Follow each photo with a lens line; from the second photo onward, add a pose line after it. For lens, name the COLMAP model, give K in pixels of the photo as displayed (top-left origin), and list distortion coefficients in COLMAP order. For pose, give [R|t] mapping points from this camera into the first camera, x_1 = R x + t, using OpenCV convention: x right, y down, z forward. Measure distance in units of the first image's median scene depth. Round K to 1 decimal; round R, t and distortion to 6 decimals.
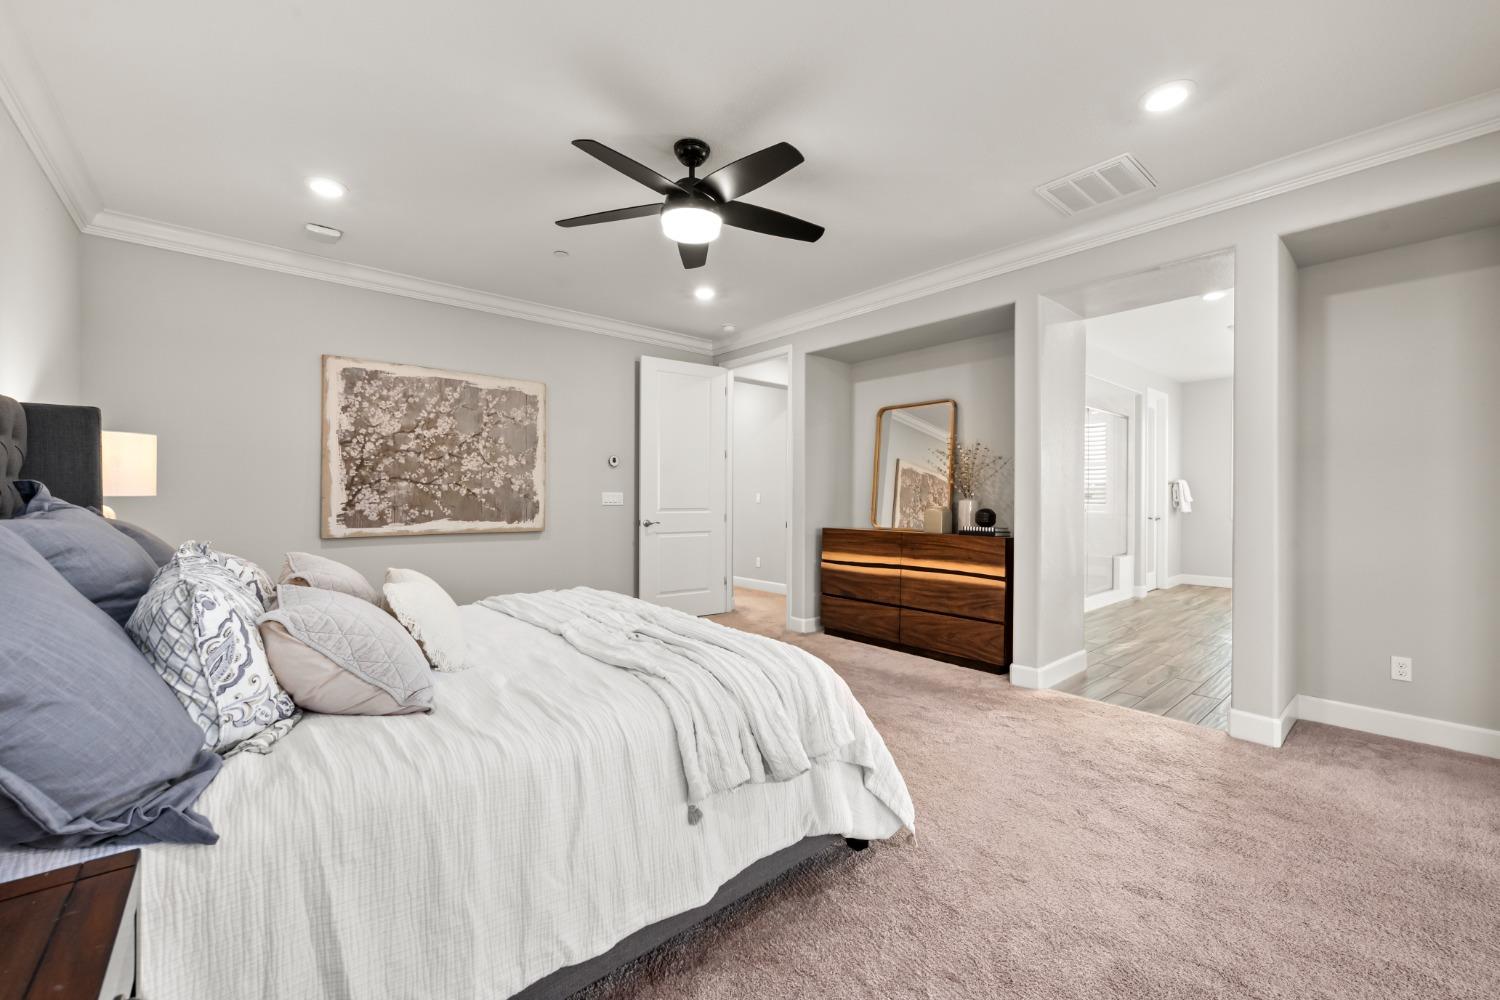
lens RADIAL K [[602.9, 0, 745.9], [0, 602.9, 502.5], [0, 0, 1]] dist [0.000191, 0.000291]
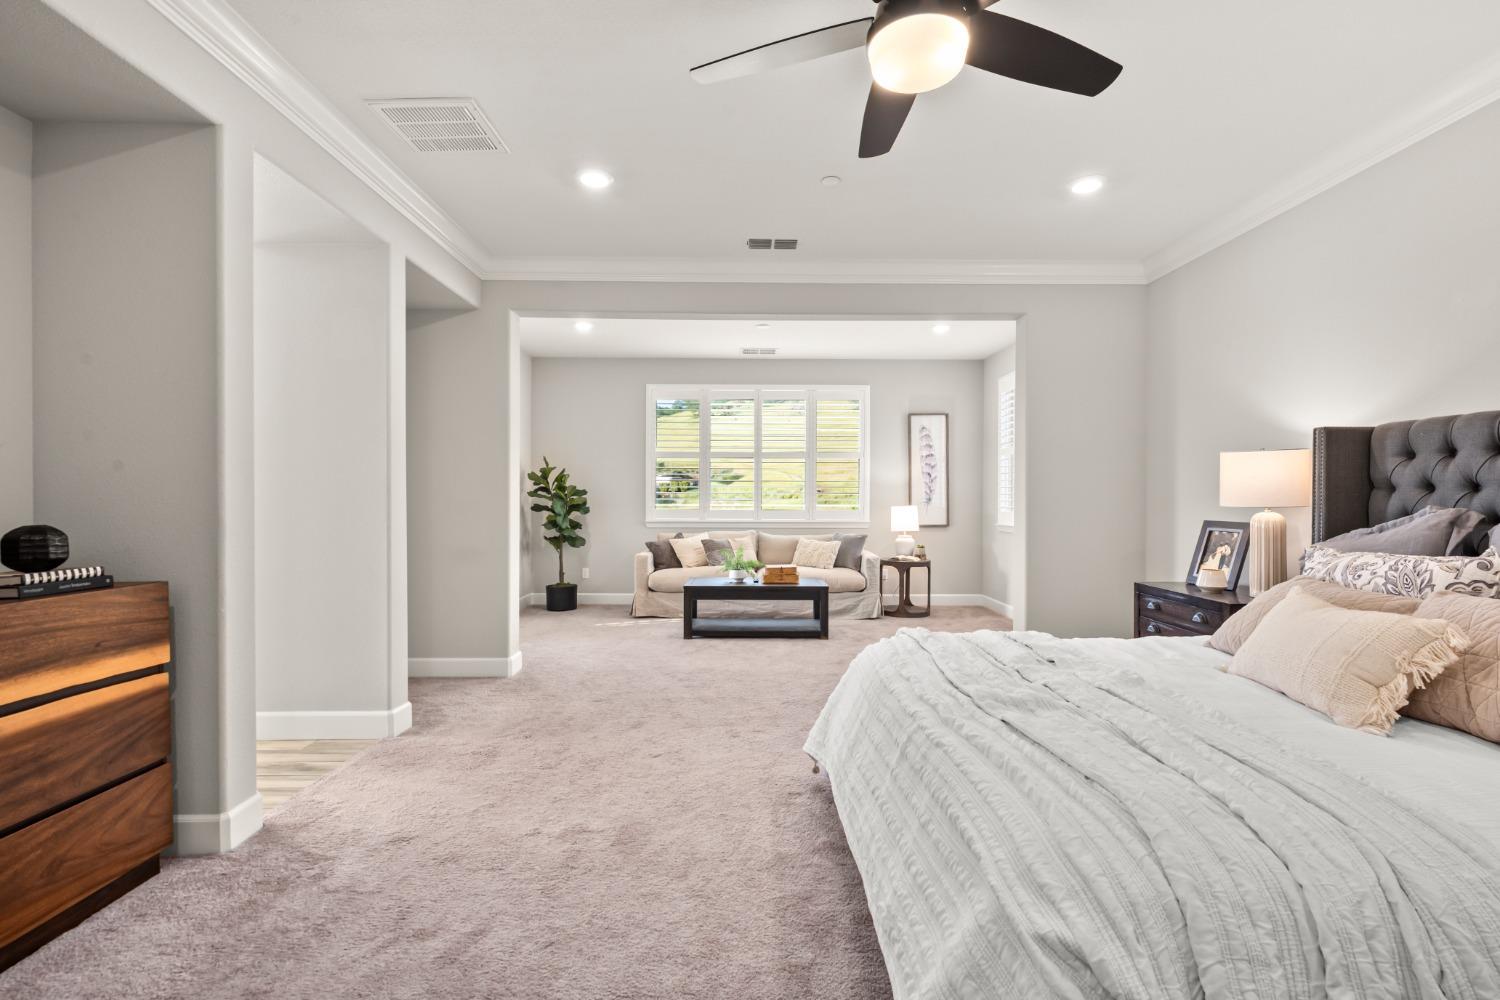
lens RADIAL K [[702.2, 0, 744.3], [0, 702.2, 505.5], [0, 0, 1]] dist [-0.000061, -0.000088]
pose [[-0.767632, -0.007602, 0.640845, -0.255921], [0.002157, 0.999893, 0.014445, -0.008563], [-0.640887, 0.012471, -0.767534, 1.012842]]
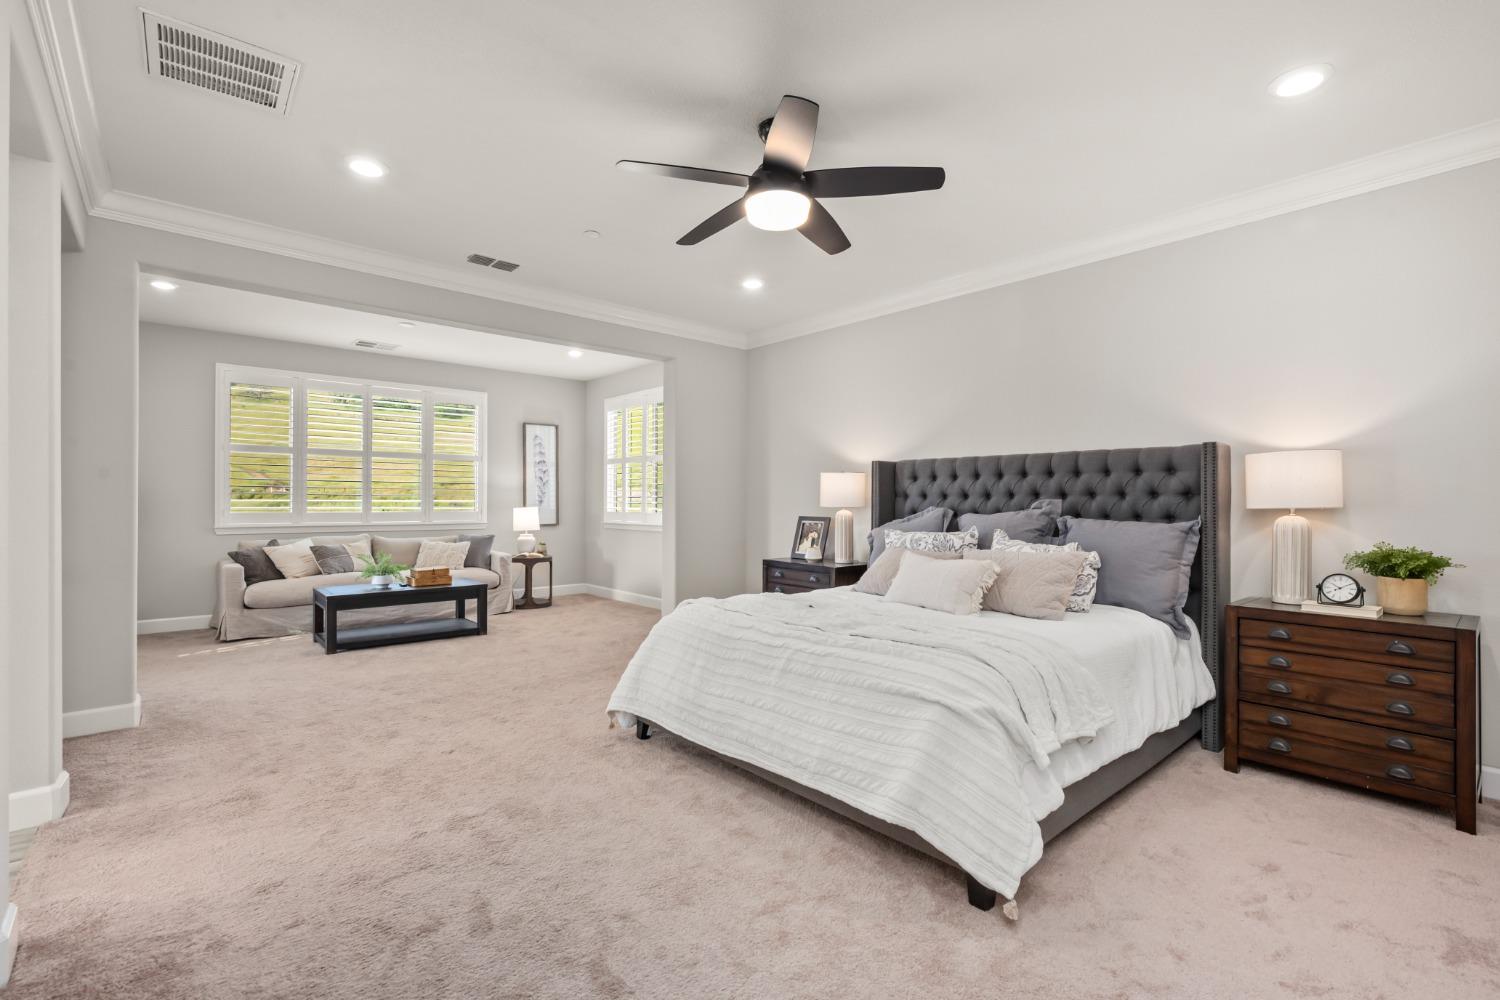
lens RADIAL K [[666.4, 0, 750.0], [0, 666.4, 500.0], [0, 0, 1]] dist [0.000620, 0.000075]
pose [[-0.999858, -0.004547, -0.016254, -0.033613], [-0.004610, 0.999982, 0.003872, -0.011070], [0.016236, 0.003946, -0.999860, 1.223970]]
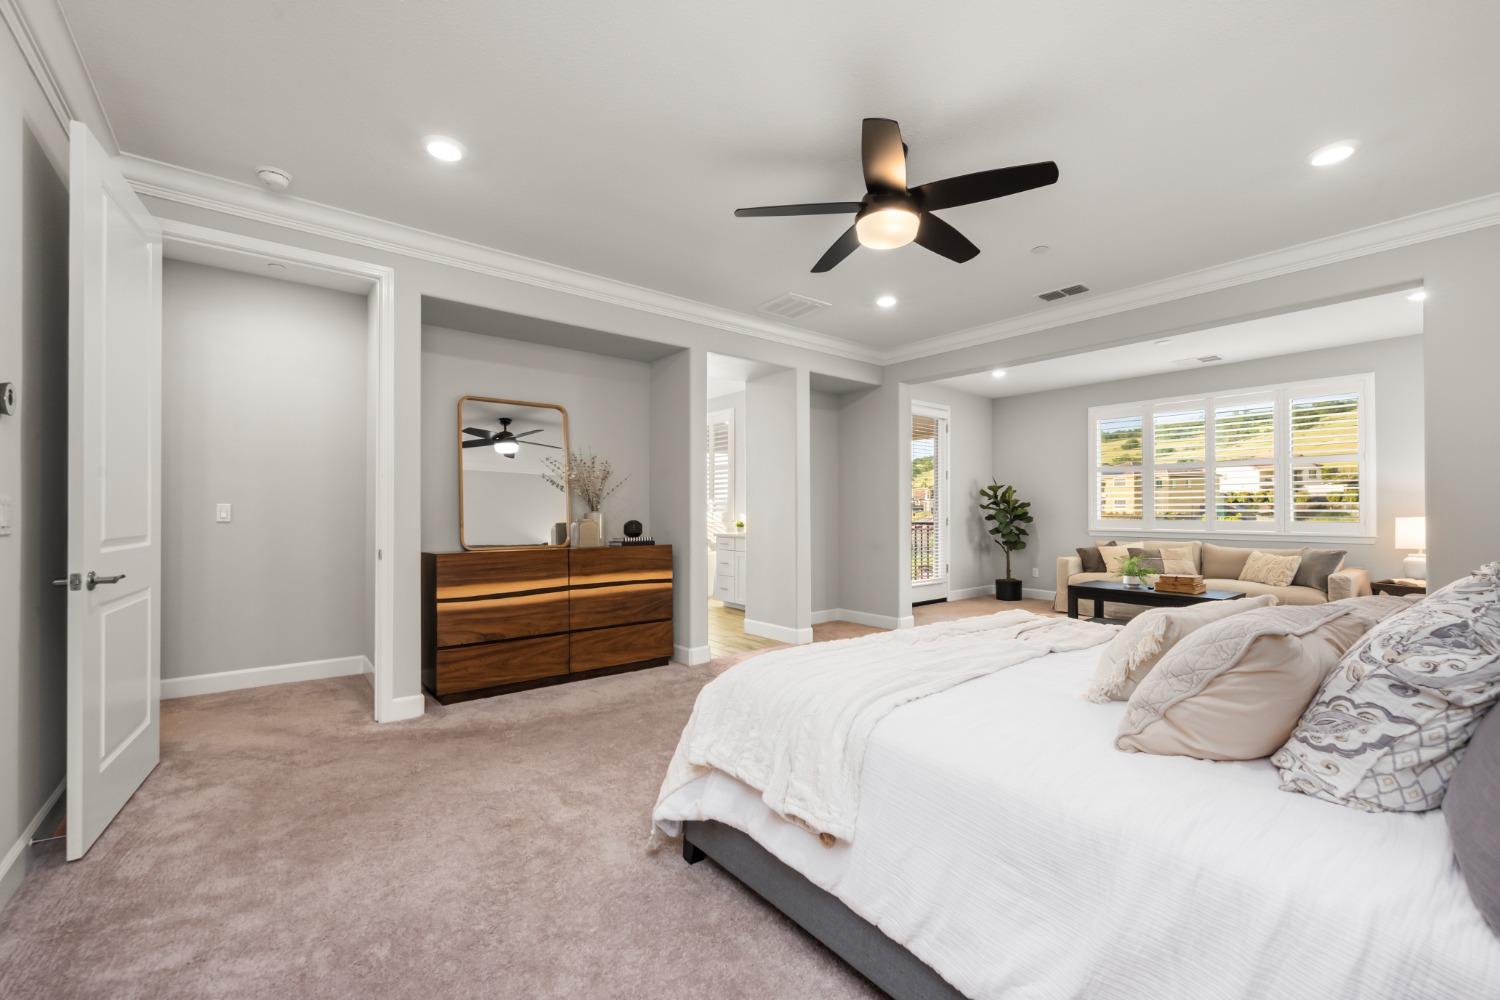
lens RADIAL K [[610.1, 0, 753.0], [0, 610.1, 516.0], [0, 0, 1]] dist [-0.000584, 0.000289]
pose [[0.020397, -0.007196, 0.999766, -0.661081], [0.008120, 0.999942, 0.007032, -0.003649], [-0.999759, 0.007974, 0.020455, 0.732037]]
